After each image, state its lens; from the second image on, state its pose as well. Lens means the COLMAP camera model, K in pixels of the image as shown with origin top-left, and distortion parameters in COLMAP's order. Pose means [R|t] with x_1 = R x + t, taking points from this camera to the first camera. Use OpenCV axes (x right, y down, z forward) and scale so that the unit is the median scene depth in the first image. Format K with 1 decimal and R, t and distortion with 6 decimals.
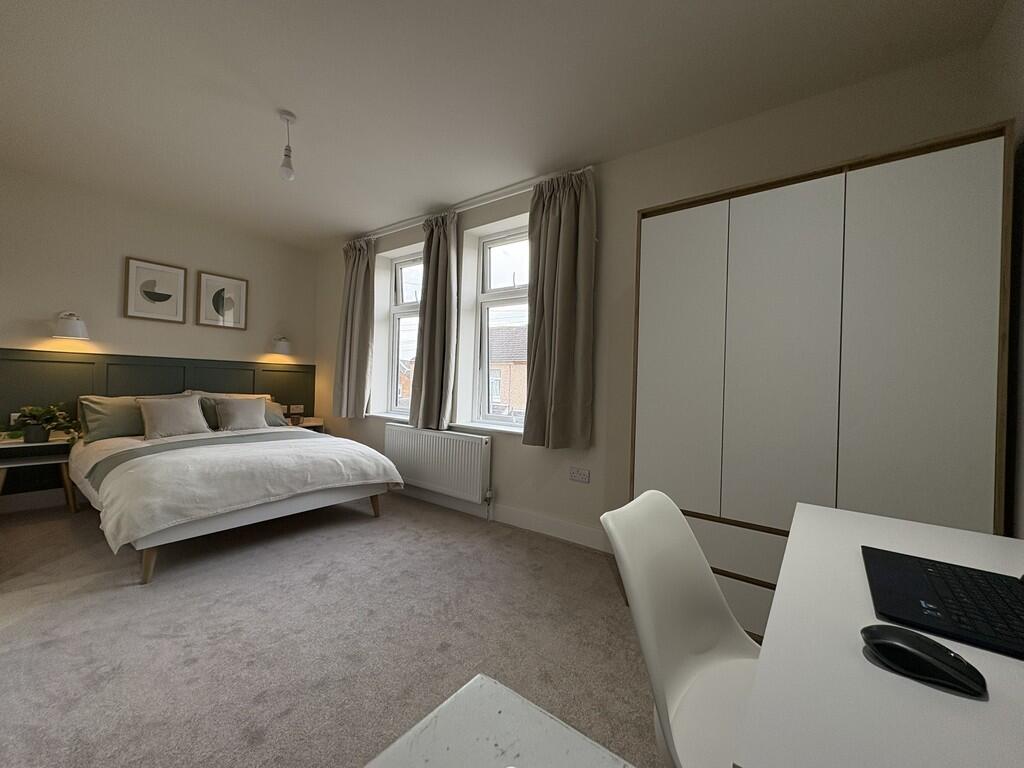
lens RADIAL K [[406.8, 0, 511.0], [0, 406.8, 384.4], [0, 0, 1]] dist [-0.002350, 0.000593]
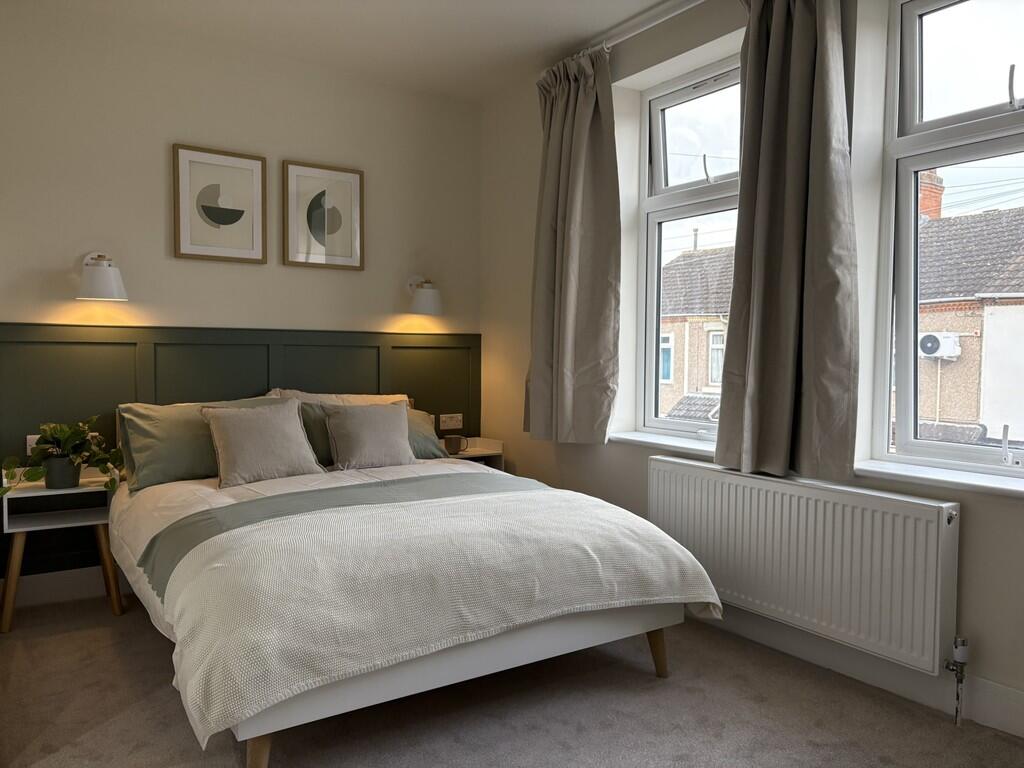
lens RADIAL K [[778.0, 0, 511.0], [0, 778.0, 388.2], [0, 0, 1]] dist [0.025646, -0.021735]
pose [[0.944624, -0.012241, -0.327926, -0.210198], [0.023536, 0.999258, 0.030497, -0.012944], [0.327309, -0.036527, 0.944211, 0.172008]]
